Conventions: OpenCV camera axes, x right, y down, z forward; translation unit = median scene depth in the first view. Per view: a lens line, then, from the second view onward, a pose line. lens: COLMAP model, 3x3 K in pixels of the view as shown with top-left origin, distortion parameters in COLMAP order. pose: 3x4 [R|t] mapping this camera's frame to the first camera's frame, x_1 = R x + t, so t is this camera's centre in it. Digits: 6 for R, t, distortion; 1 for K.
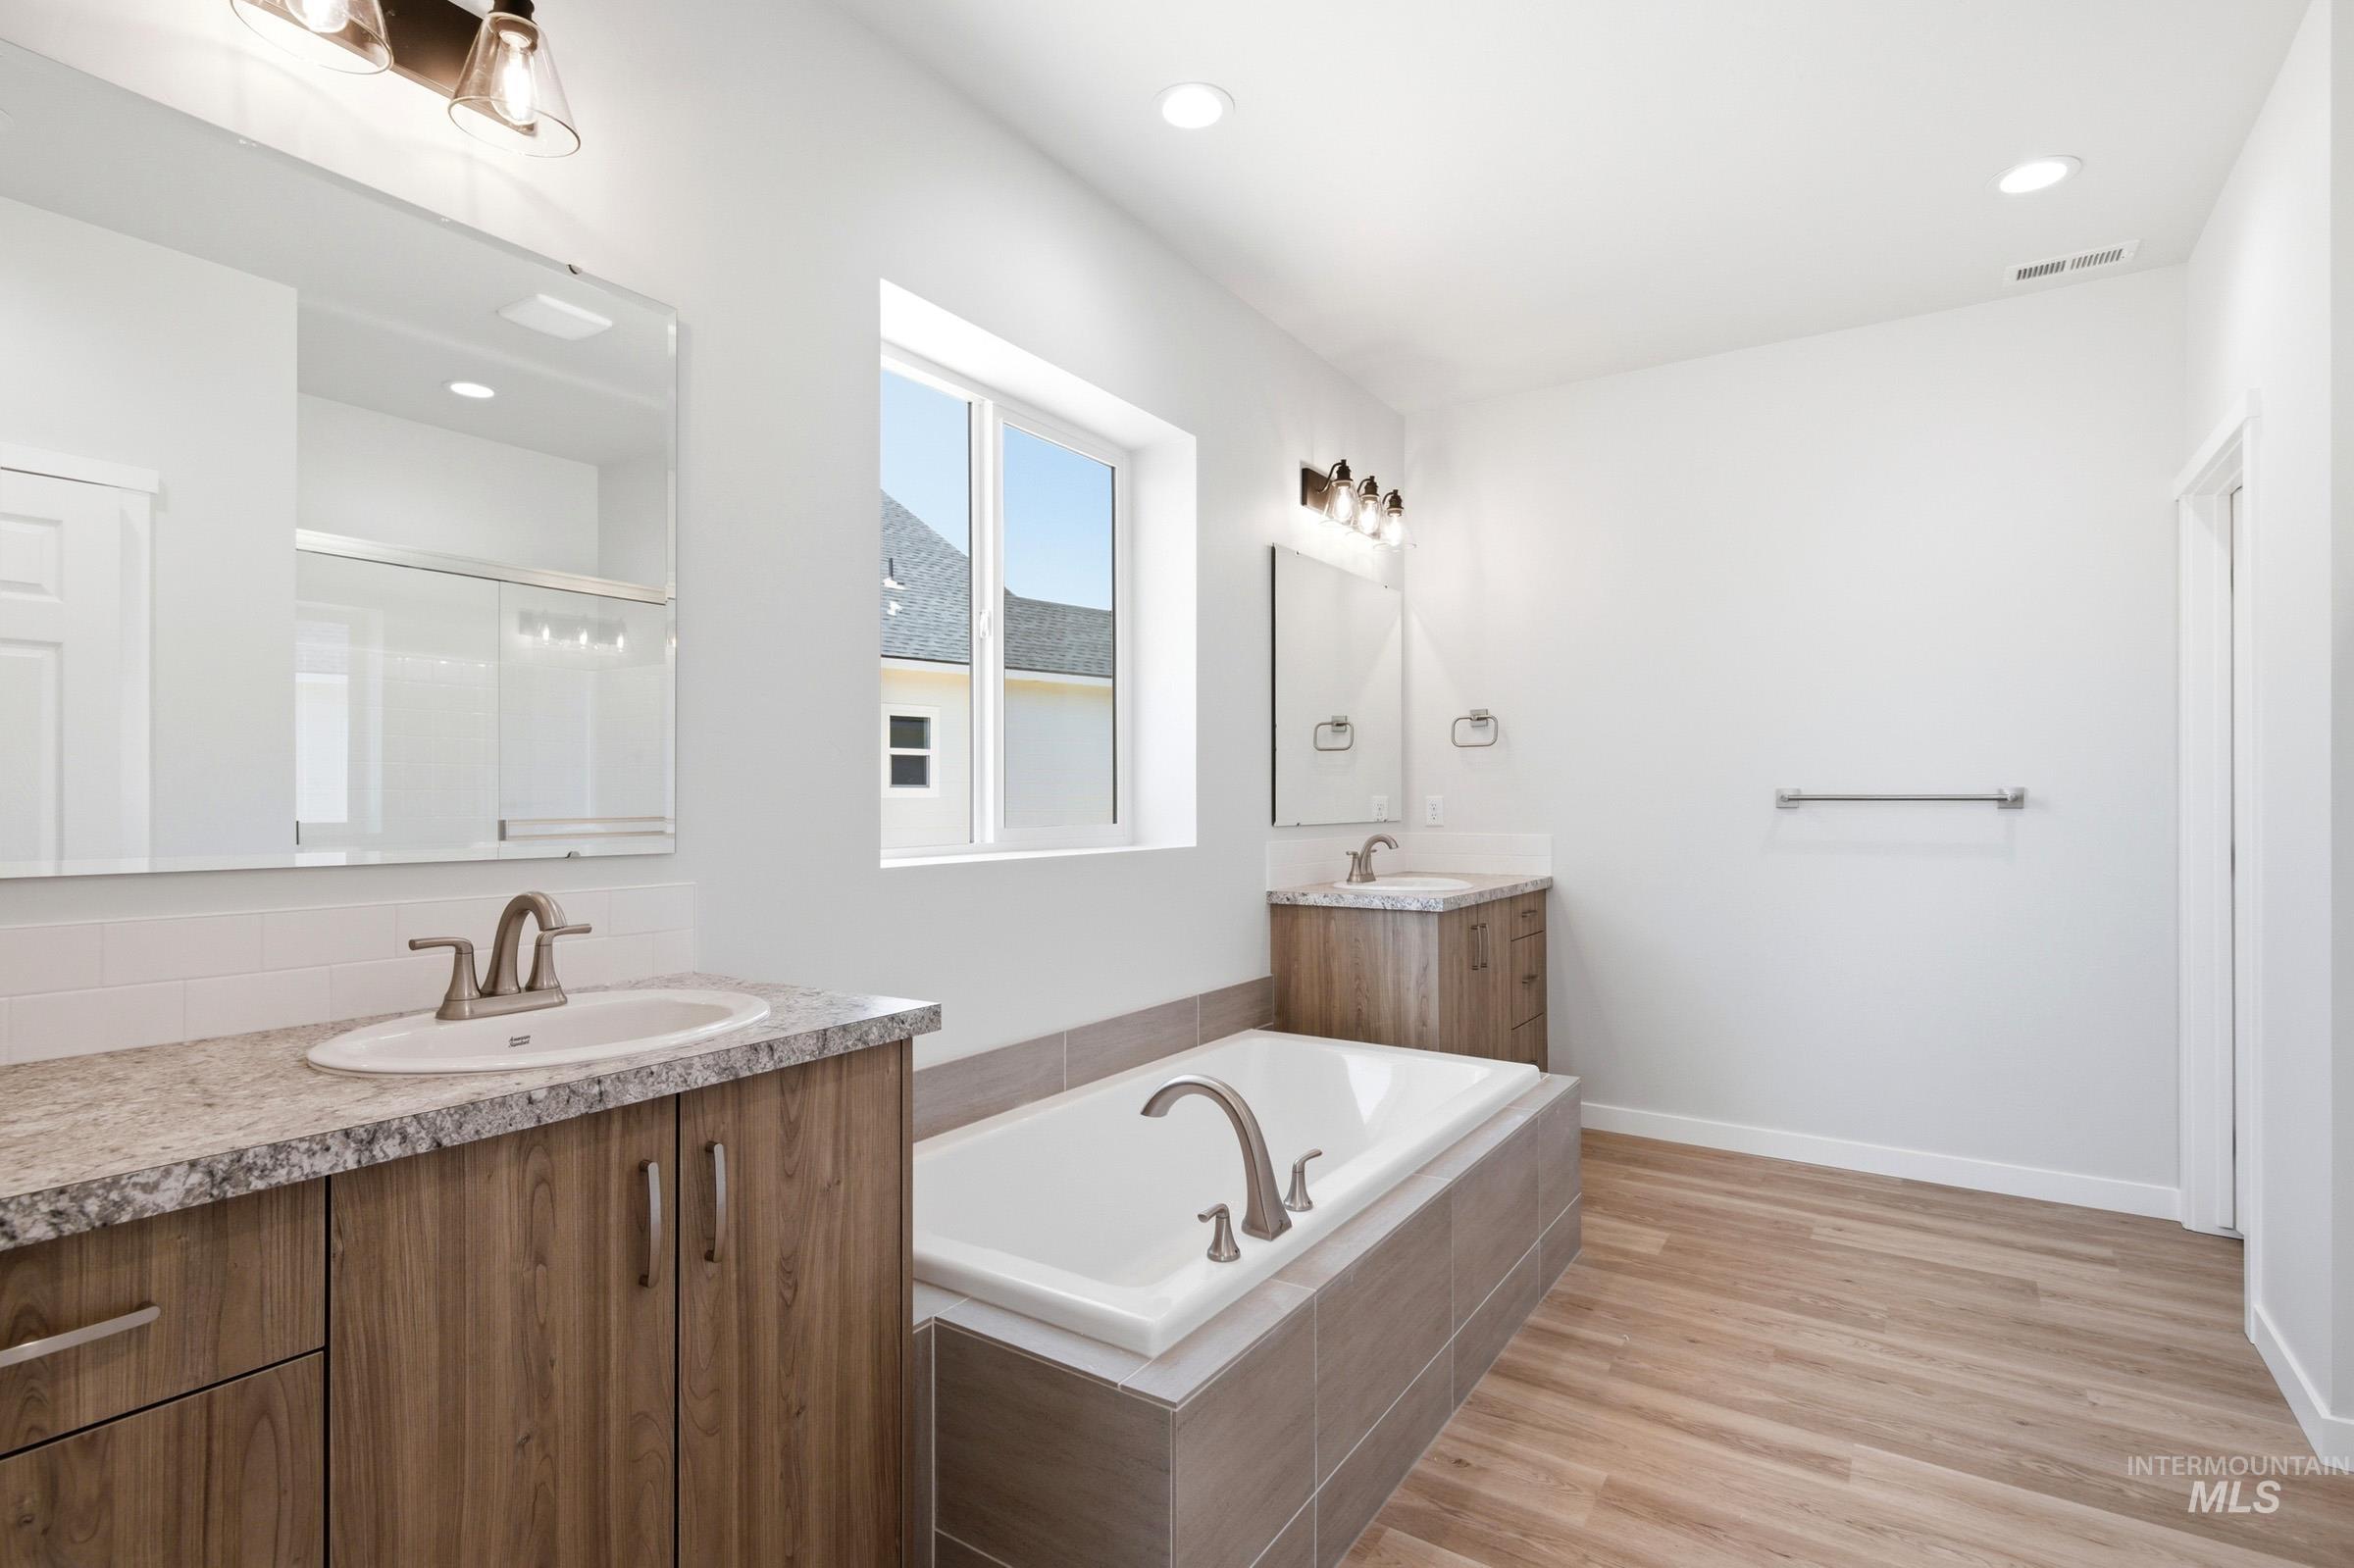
lens RADIAL K [[1159.3, 0, 1172.7], [0, 1159.3, 788.0], [0, 0, 1]] dist [0.003101, -0.002012]
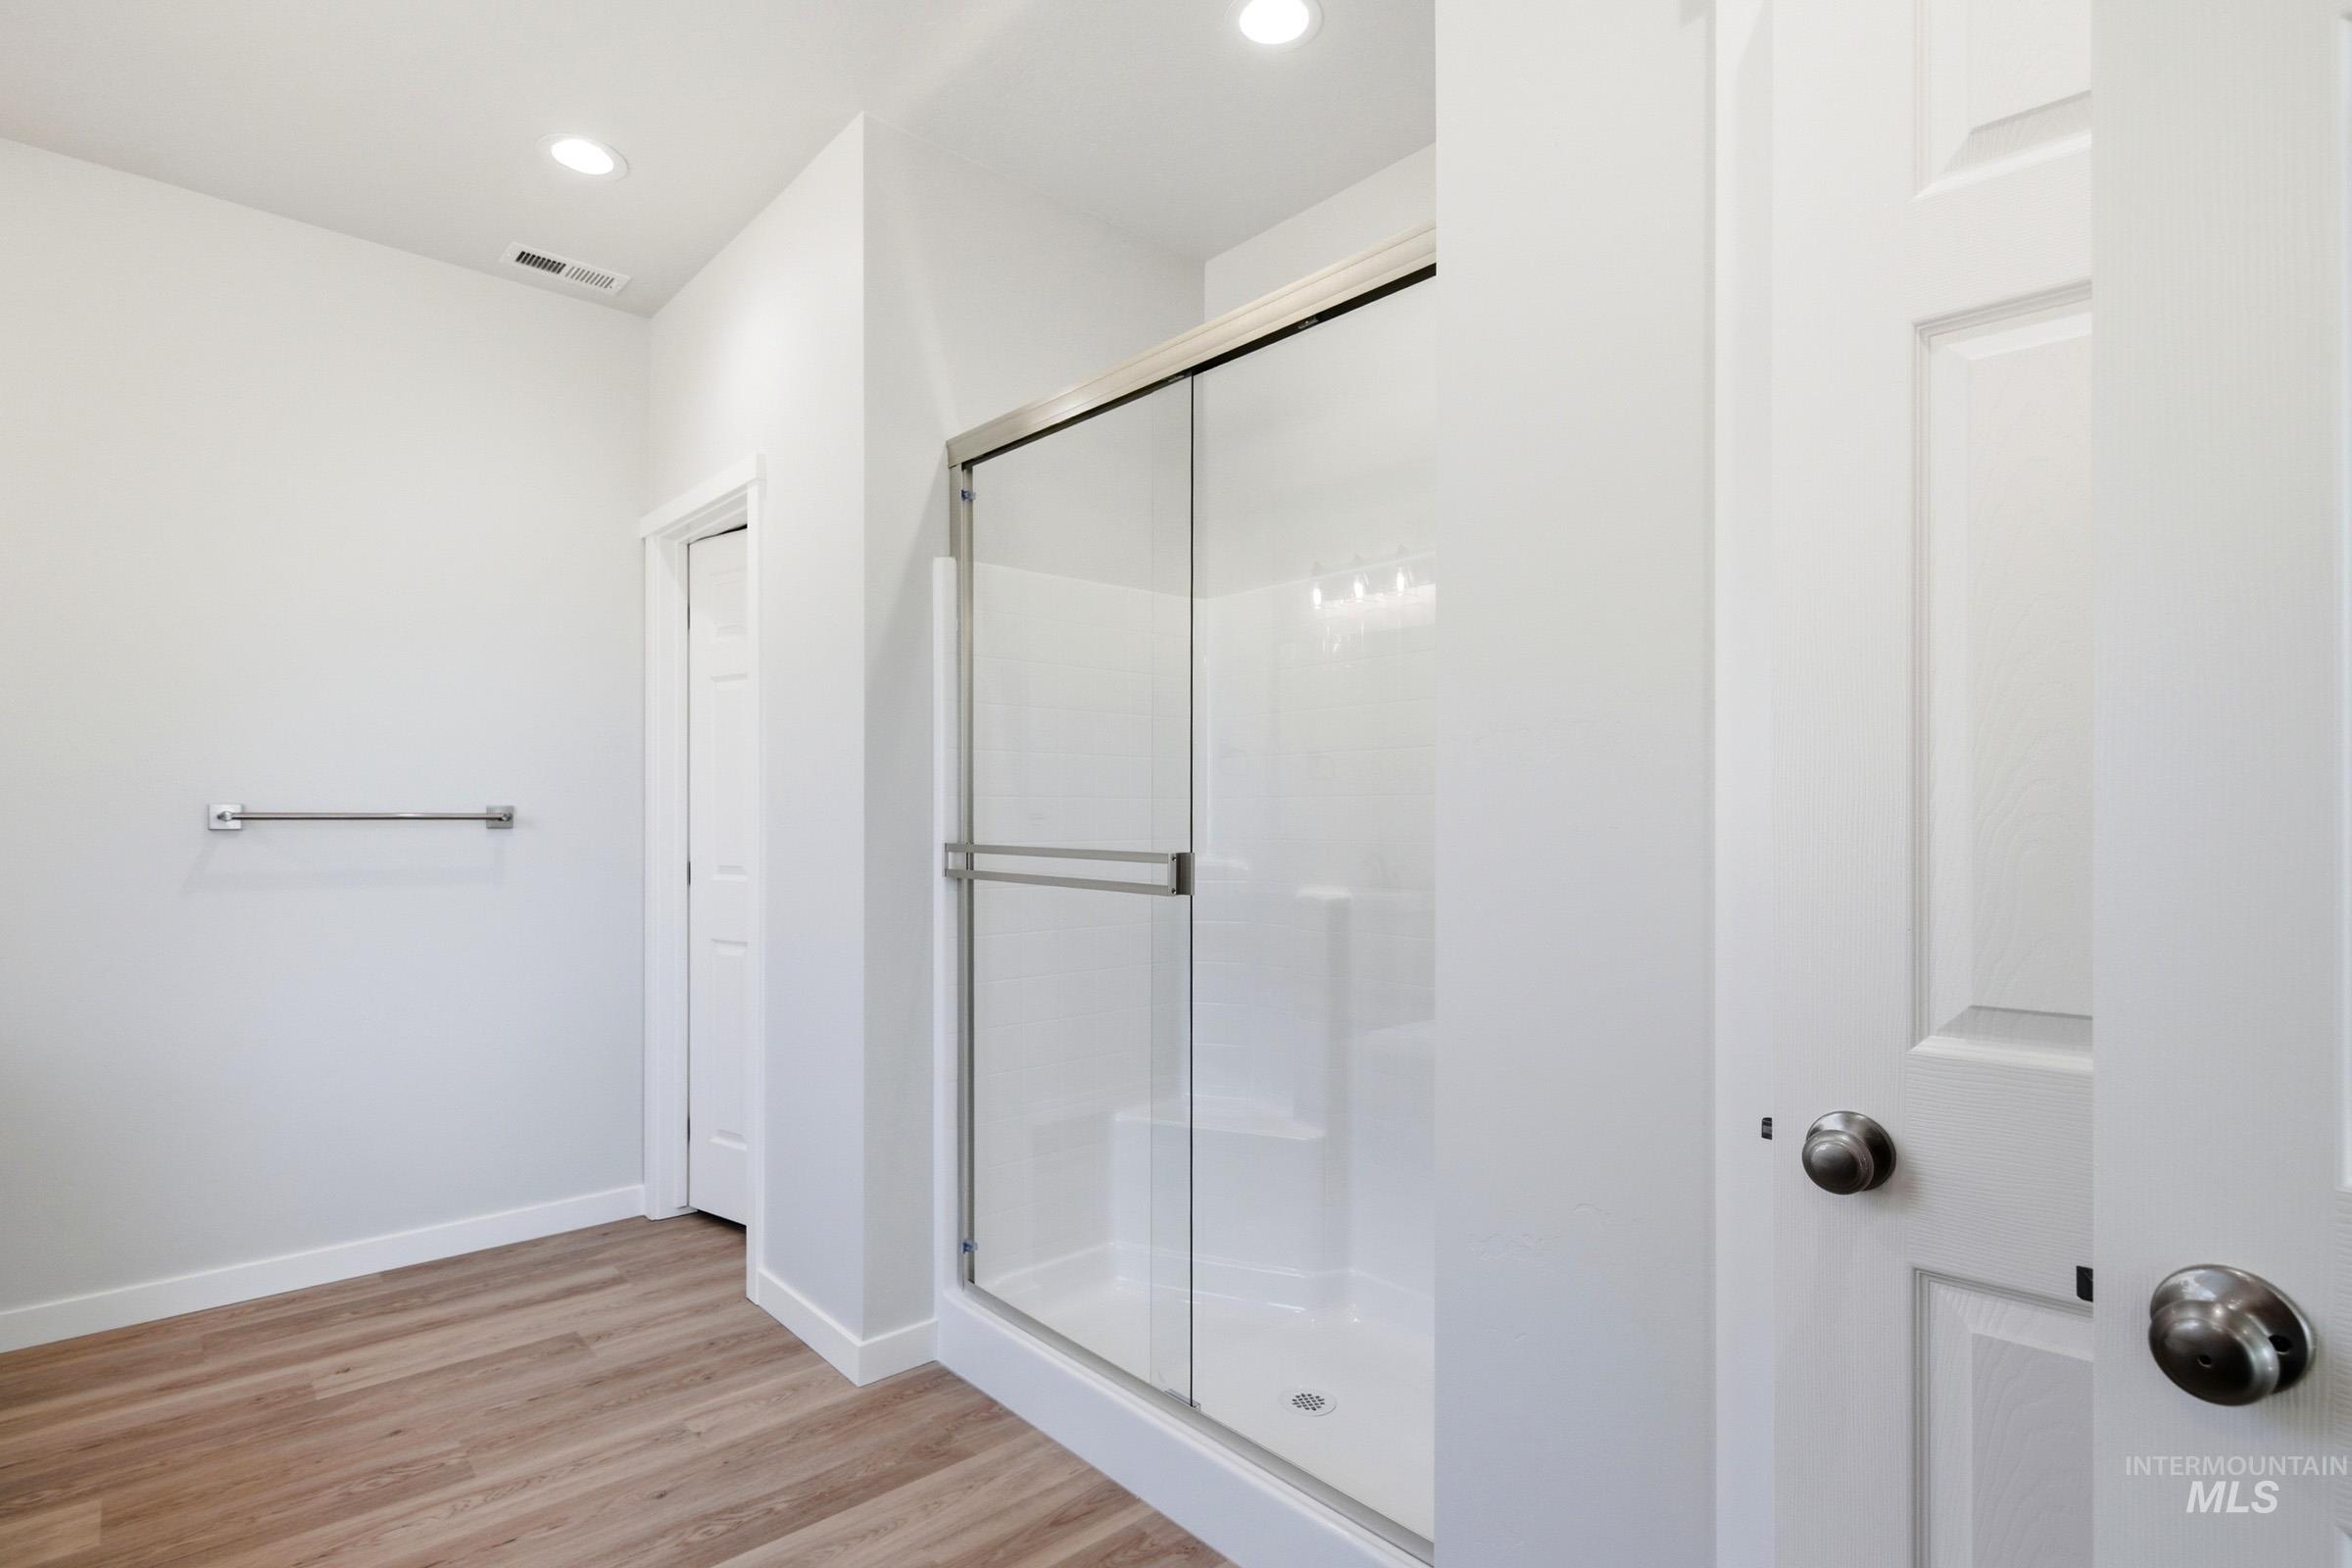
lens RADIAL K [[1158.4, 0, 1171.7], [0, 1158.4, 788.0], [0, 0, 1]] dist [0.003101, -0.002012]
pose [[0.257628, 0.027038, 0.965866, -0.047834], [-0.004947, 0.999632, -0.026664, 0.009557], [-0.966232, 0.002092, 0.257667, 0.288794]]
